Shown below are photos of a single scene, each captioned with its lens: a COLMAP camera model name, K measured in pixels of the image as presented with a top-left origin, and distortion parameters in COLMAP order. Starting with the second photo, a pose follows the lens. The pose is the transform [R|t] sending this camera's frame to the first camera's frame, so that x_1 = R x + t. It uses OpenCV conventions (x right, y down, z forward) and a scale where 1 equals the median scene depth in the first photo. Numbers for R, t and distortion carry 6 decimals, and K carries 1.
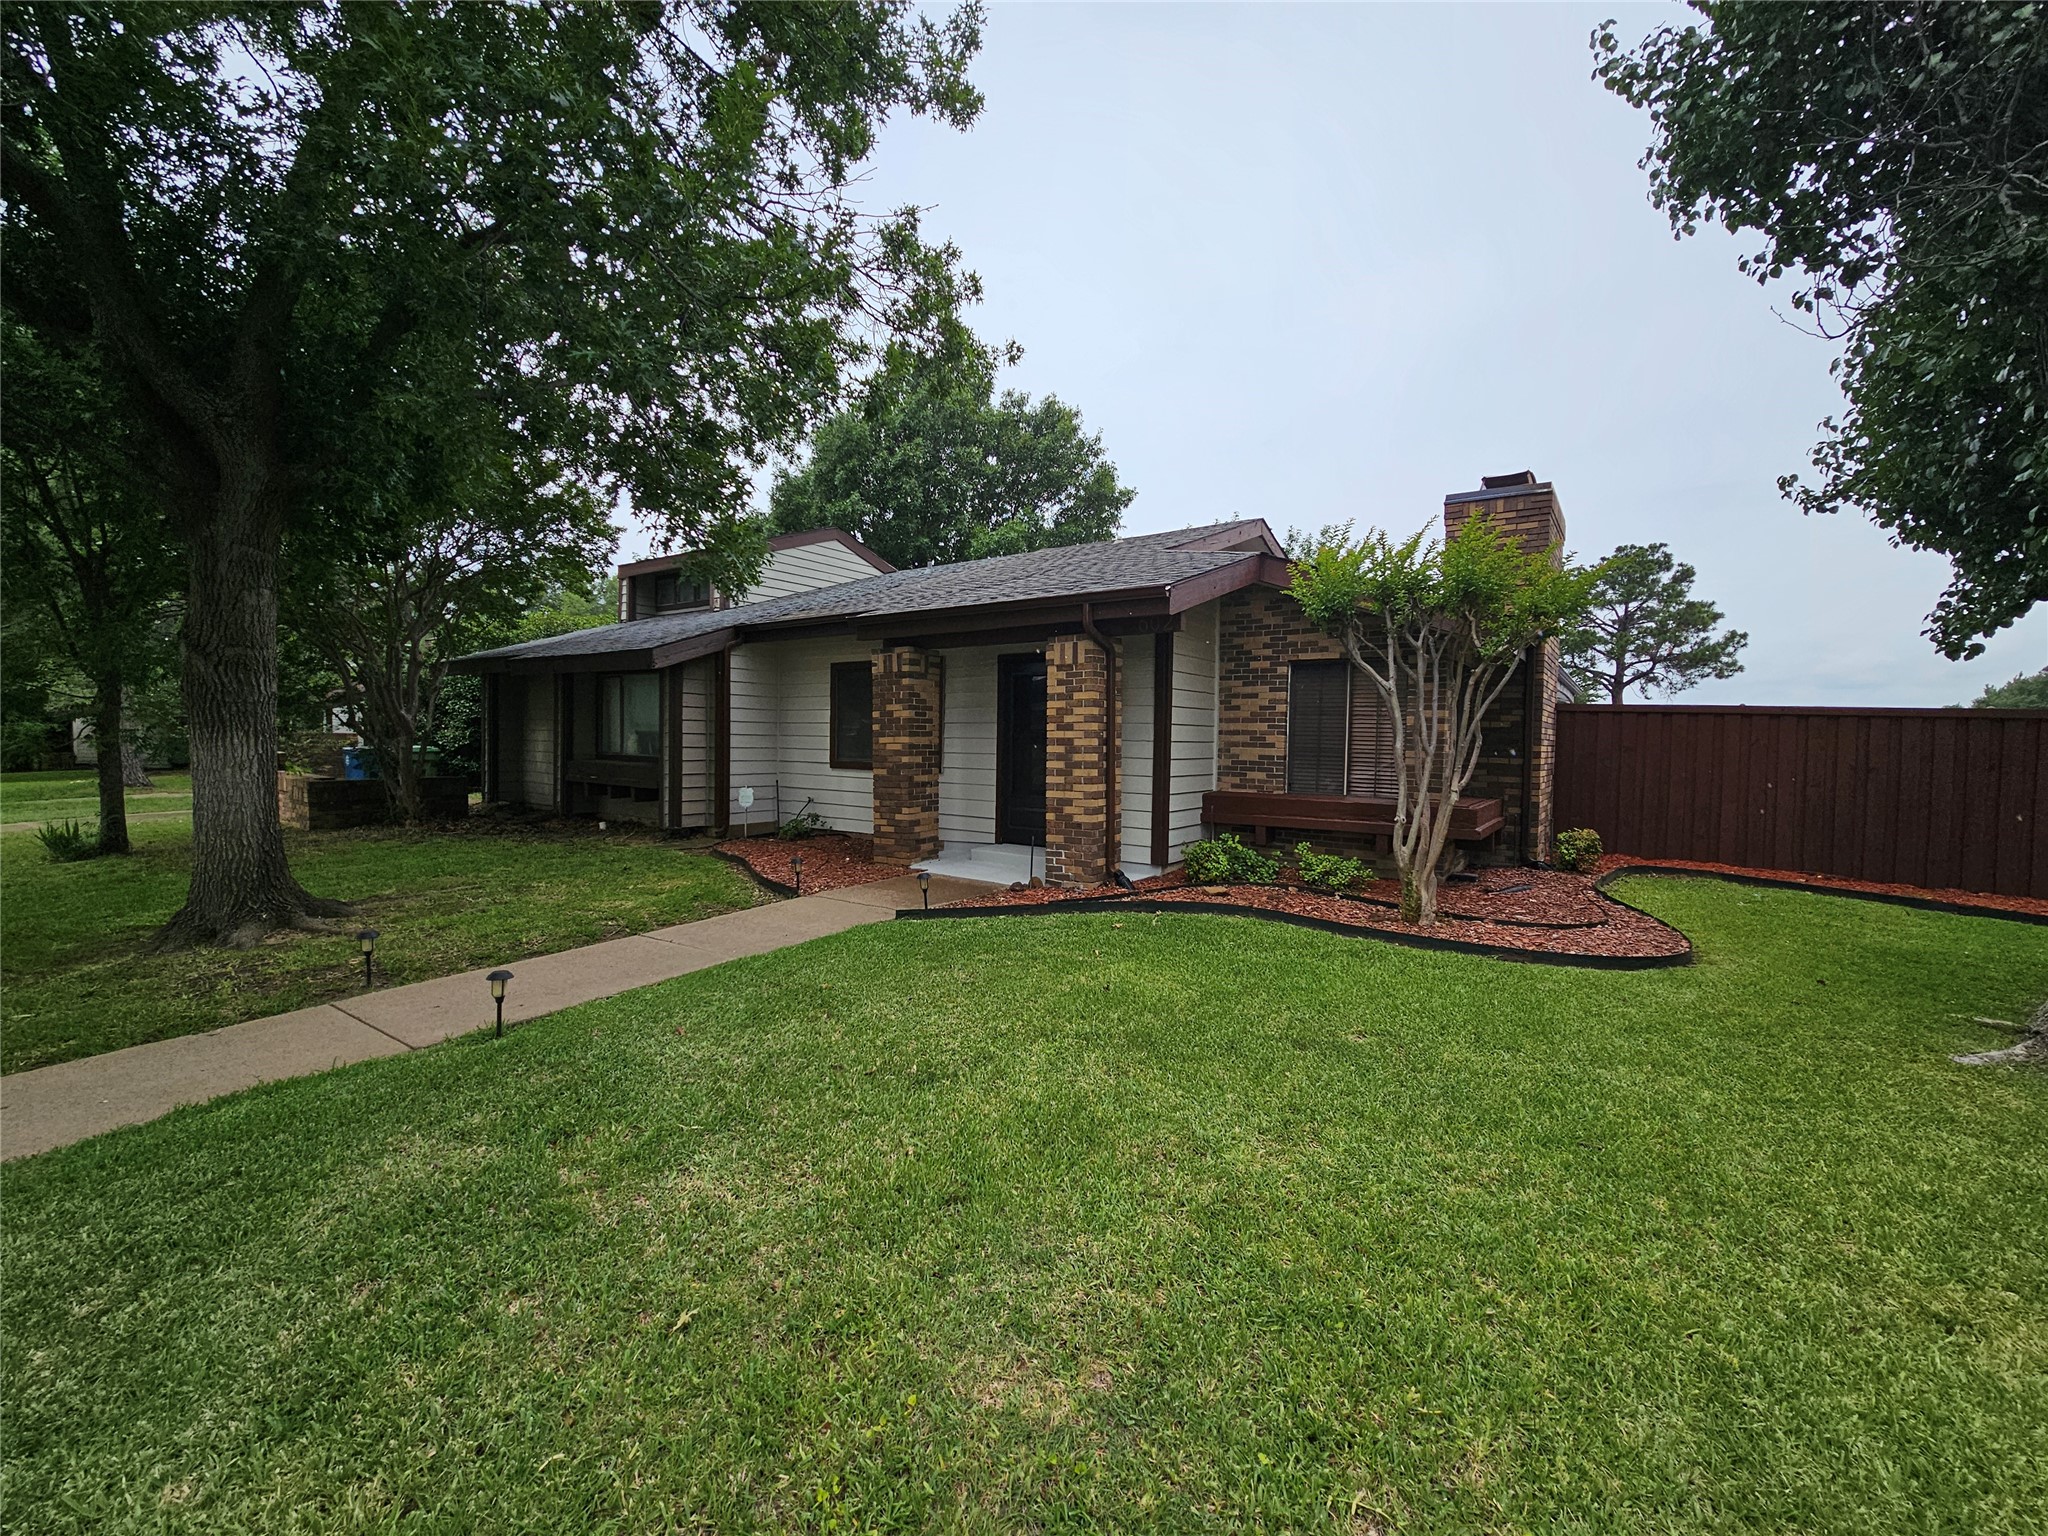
lens RADIAL K [[833.7, 0, 1033.8], [0, 833.7, 762.9], [0, 0, 1]] dist [-0.002151, 0.000359]
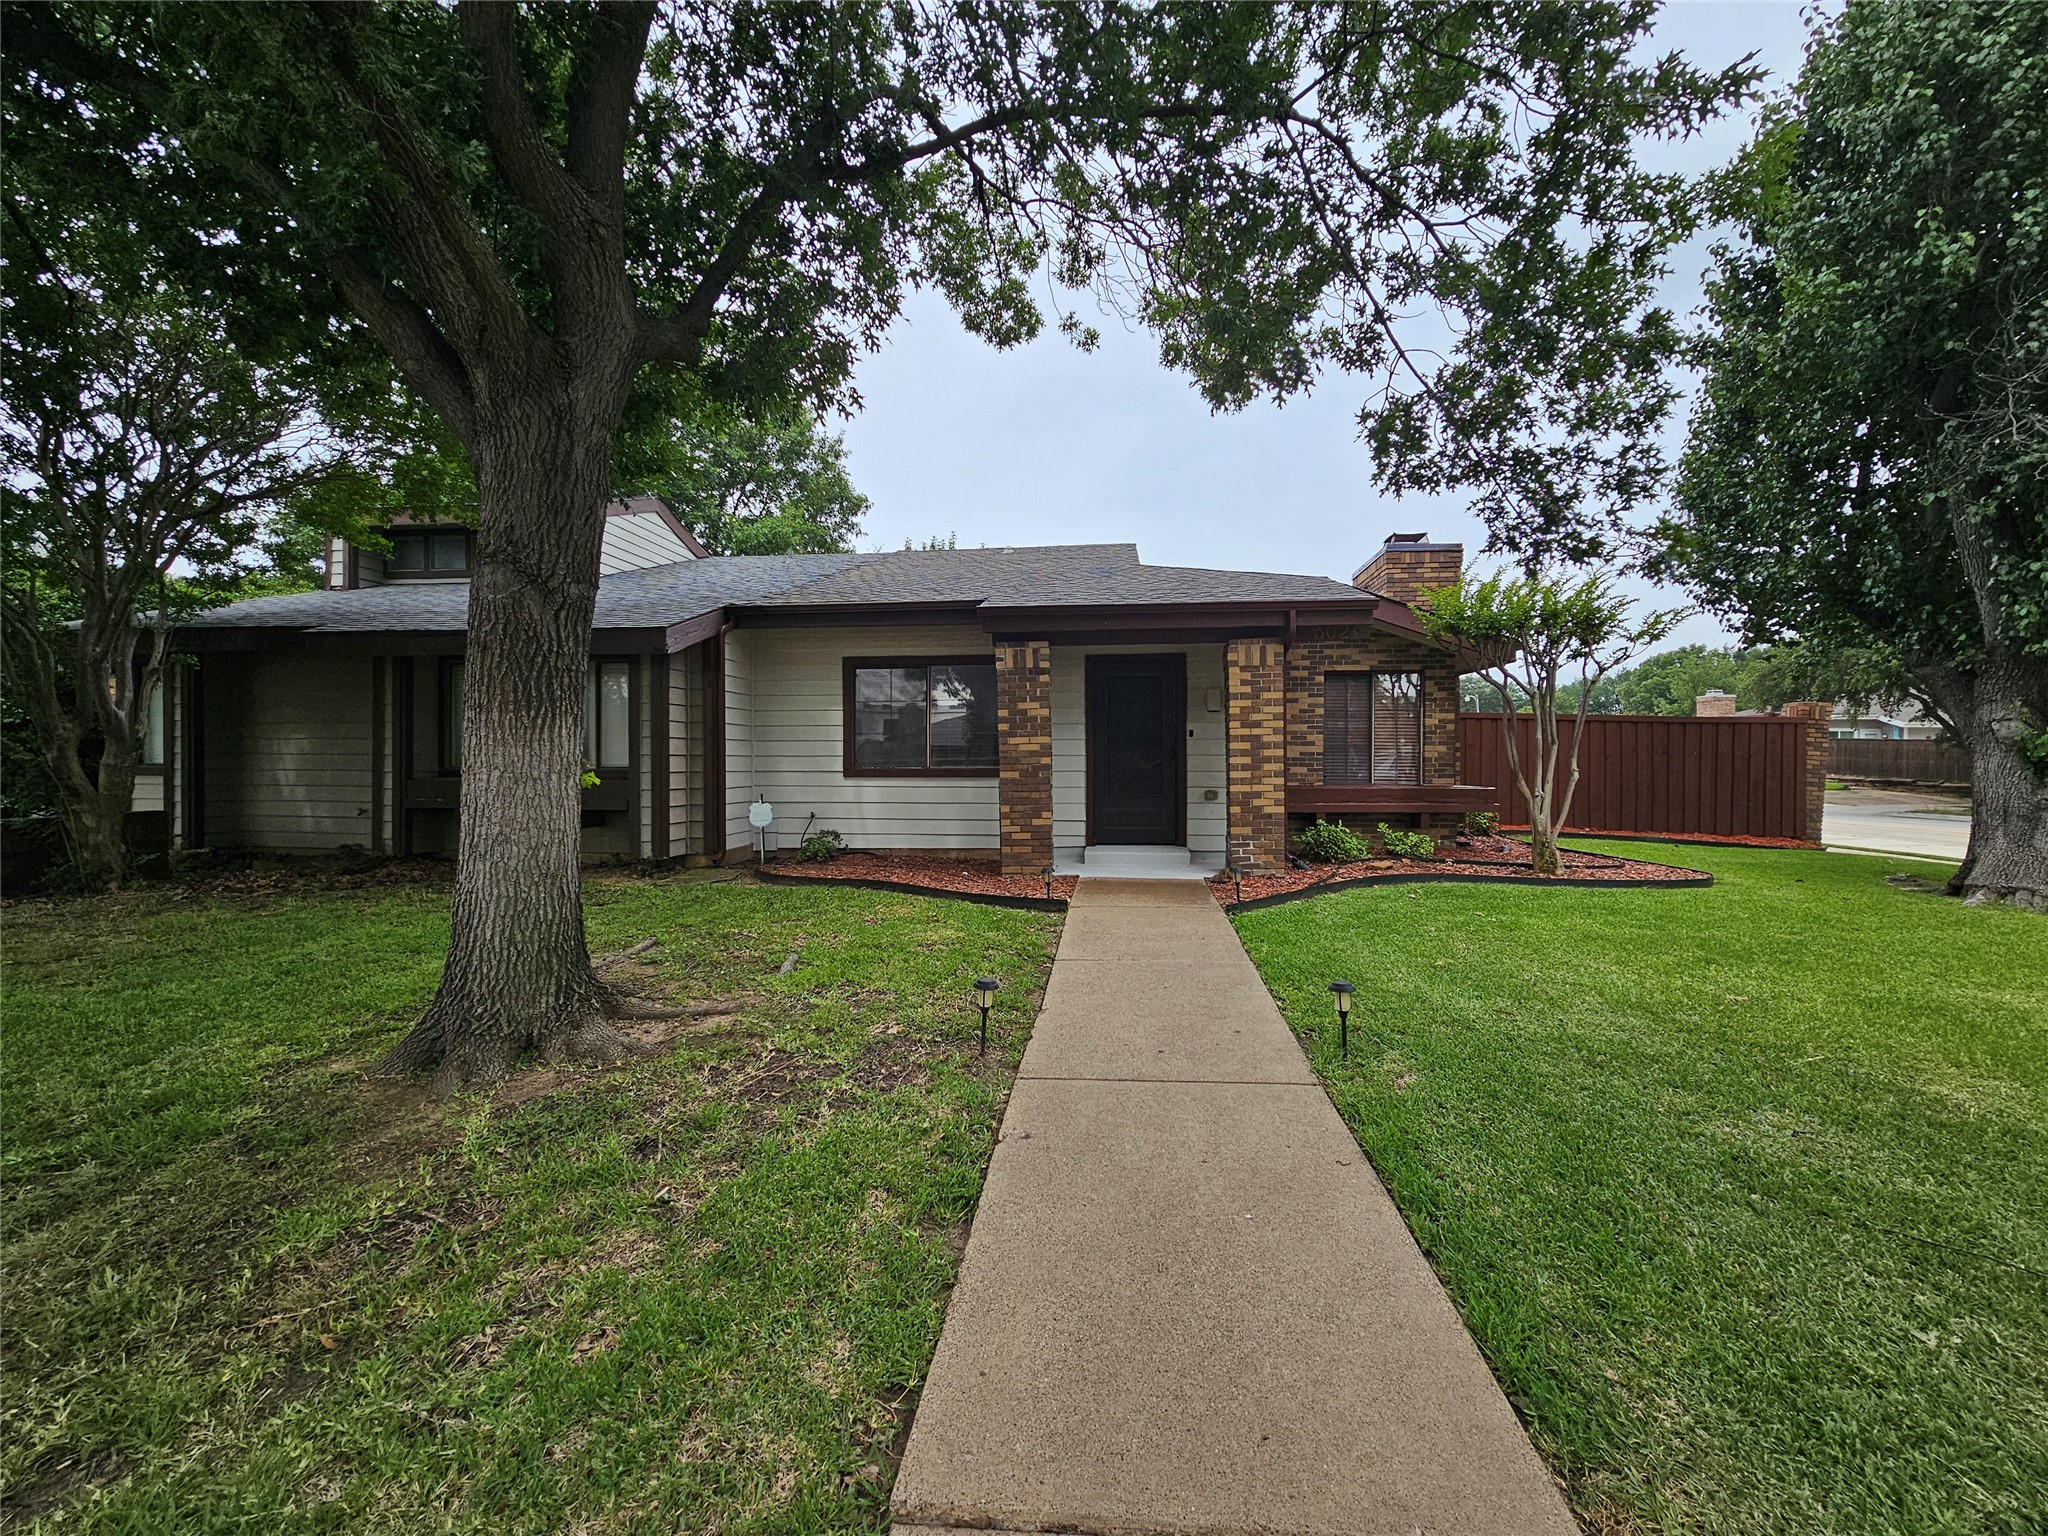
lens RADIAL K [[833.7, 0, 1033.8], [0, 833.7, 762.9], [0, 0, 1]] dist [-0.002151, 0.000359]
pose [[0.873945, -0.017869, 0.485697, -0.623670], [0.027761, 0.999528, -0.013179, 0.010517], [-0.485232, 0.025002, 0.874028, 0.178837]]
